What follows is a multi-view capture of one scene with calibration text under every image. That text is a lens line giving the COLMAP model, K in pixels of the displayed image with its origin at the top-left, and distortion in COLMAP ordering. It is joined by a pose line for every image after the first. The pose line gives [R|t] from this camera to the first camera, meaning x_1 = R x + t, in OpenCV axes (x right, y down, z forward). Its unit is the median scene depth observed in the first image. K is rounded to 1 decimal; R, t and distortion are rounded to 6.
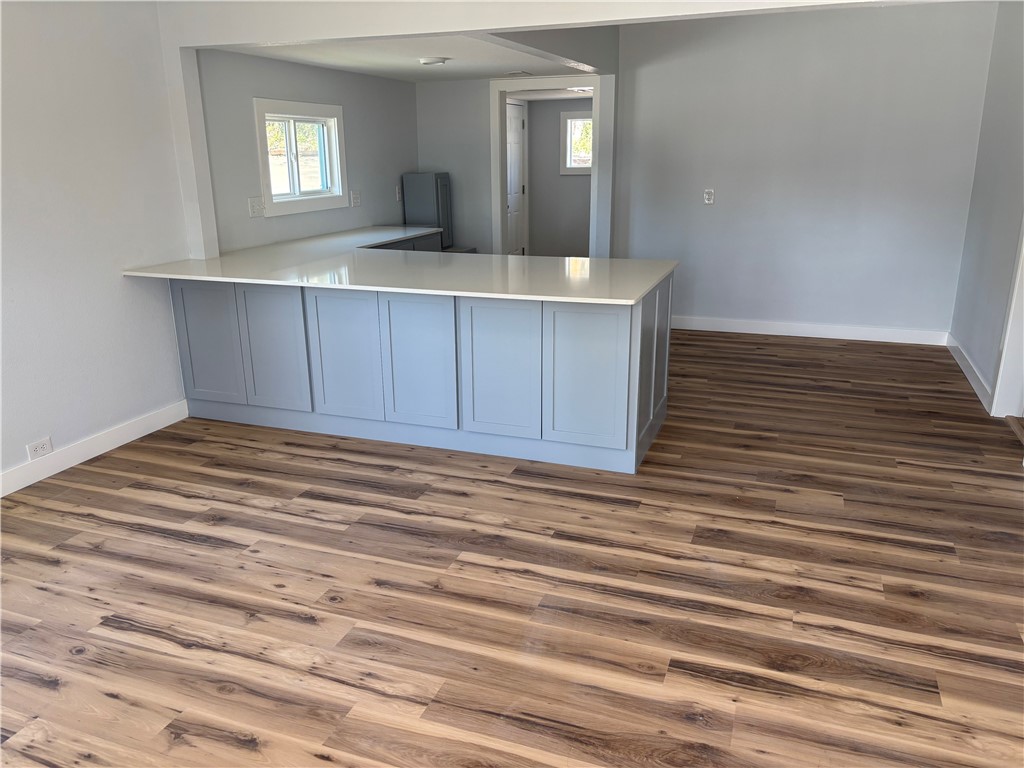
lens RADIAL K [[778.6, 0, 511.2], [0, 778.6, 382.6], [0, 0, 1]] dist [0.034066, -0.033747]
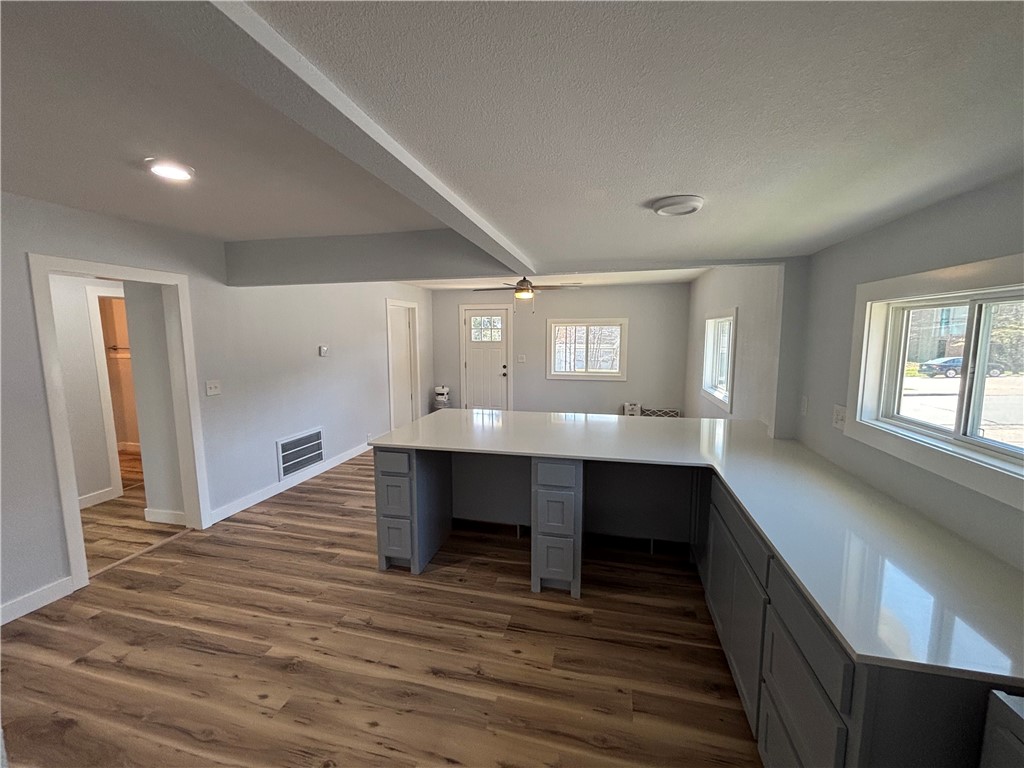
lens RADIAL K [[411.0, 0, 512.4], [0, 411.0, 383.0], [0, 0, 1]] dist [-0.000717, -0.000124]
pose [[-0.993286, 0.030859, -0.111495, 0.064689], [-0.016043, 0.917712, 0.396921, -0.502752], [0.114569, 0.396045, -0.911056, 1.598673]]
